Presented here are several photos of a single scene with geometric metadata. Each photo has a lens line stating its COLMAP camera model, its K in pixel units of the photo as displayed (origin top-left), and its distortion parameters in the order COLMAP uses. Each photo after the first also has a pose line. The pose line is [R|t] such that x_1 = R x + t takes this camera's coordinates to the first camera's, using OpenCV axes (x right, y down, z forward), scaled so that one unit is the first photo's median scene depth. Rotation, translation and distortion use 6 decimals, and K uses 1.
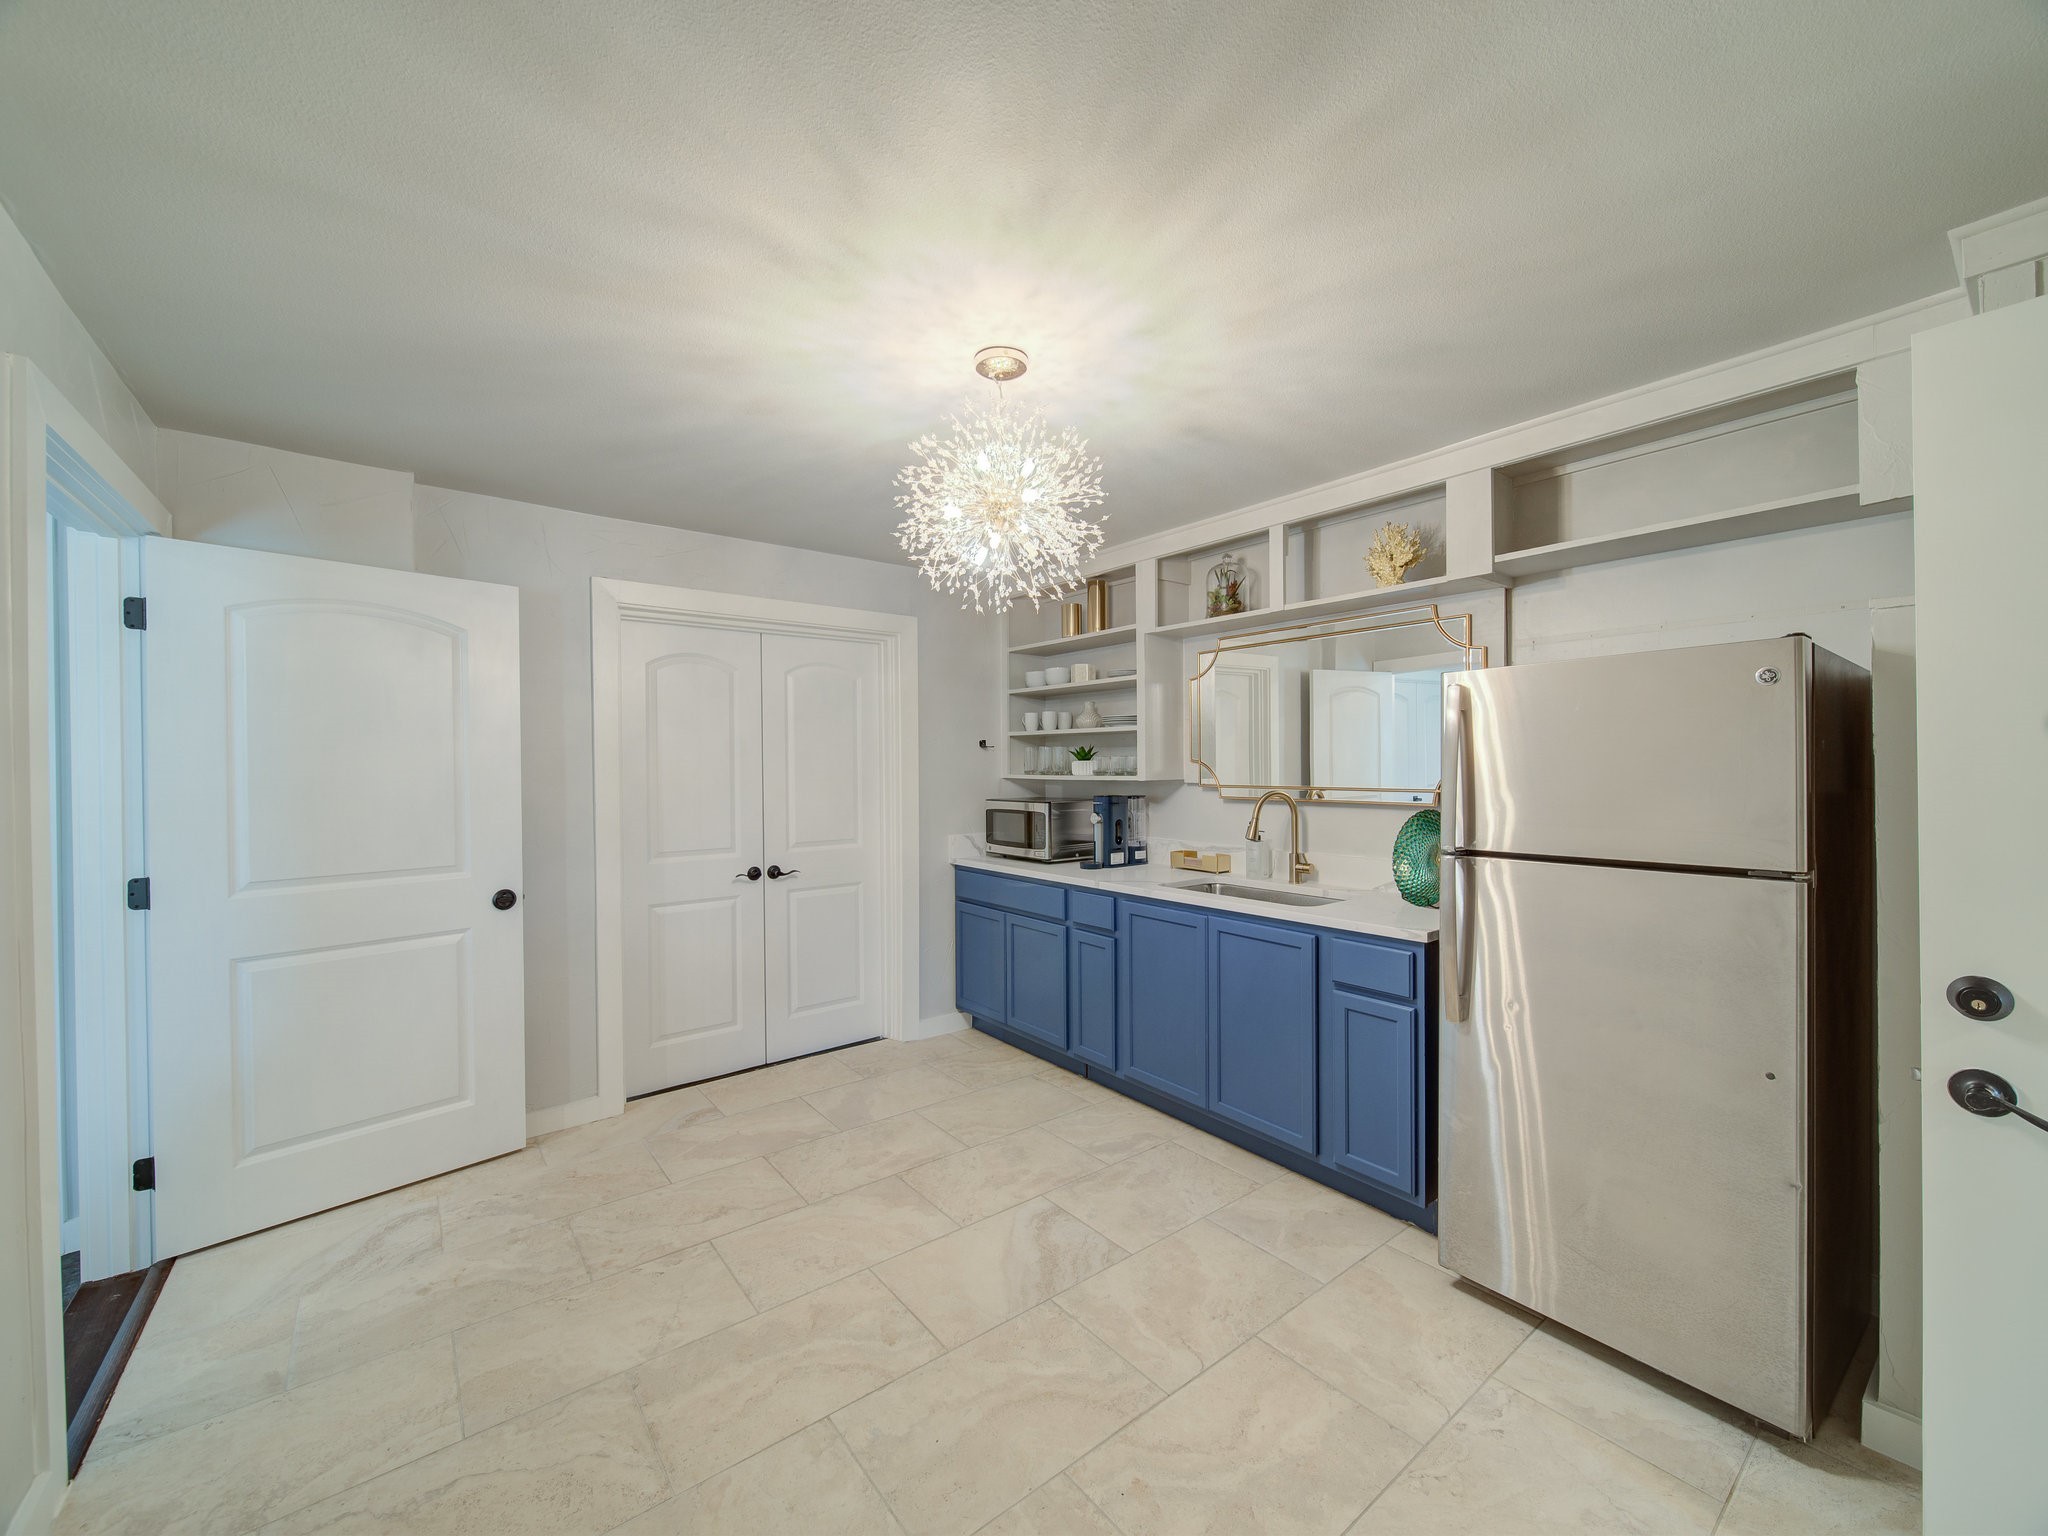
lens RADIAL K [[805.6, 0, 1019.8], [0, 805.6, 770.2], [0, 0, 1]] dist [-0.002051, -0.000690]
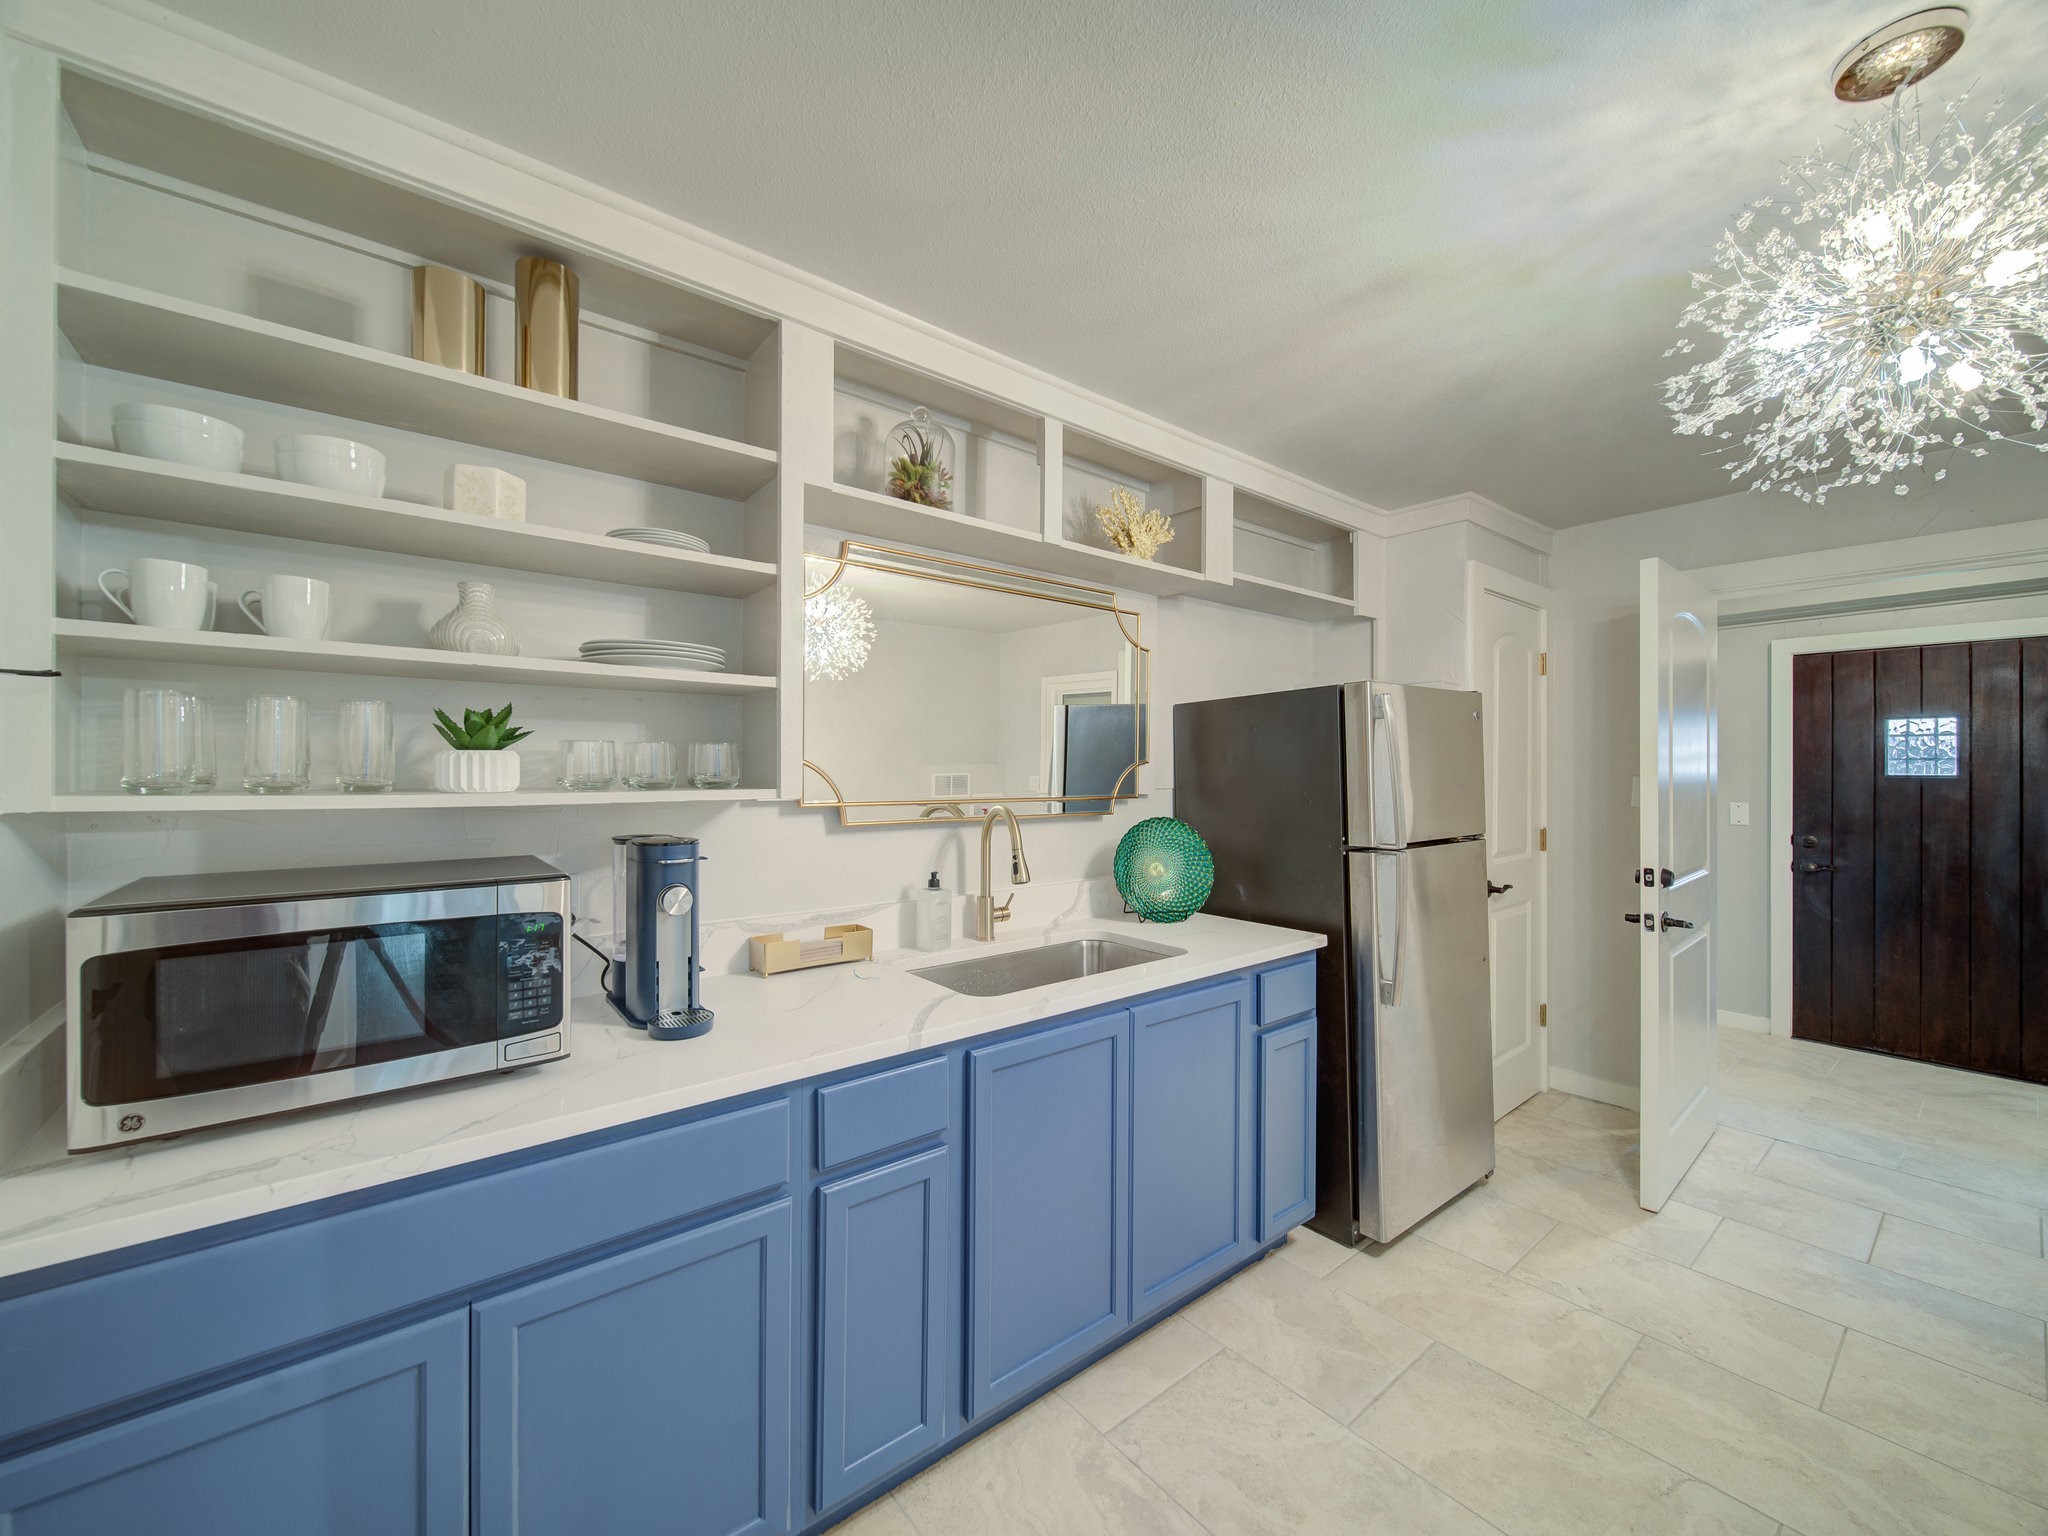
lens RADIAL K [[805.6, 0, 1016.9], [0, 805.6, 772.6], [0, 0, 1]] dist [-0.002051, -0.000690]
pose [[-0.010754, 0.004994, 0.999930, -0.306455], [0.004948, 0.999976, -0.004941, 0.000848], [-0.999930, 0.004895, -0.010779, 0.867696]]
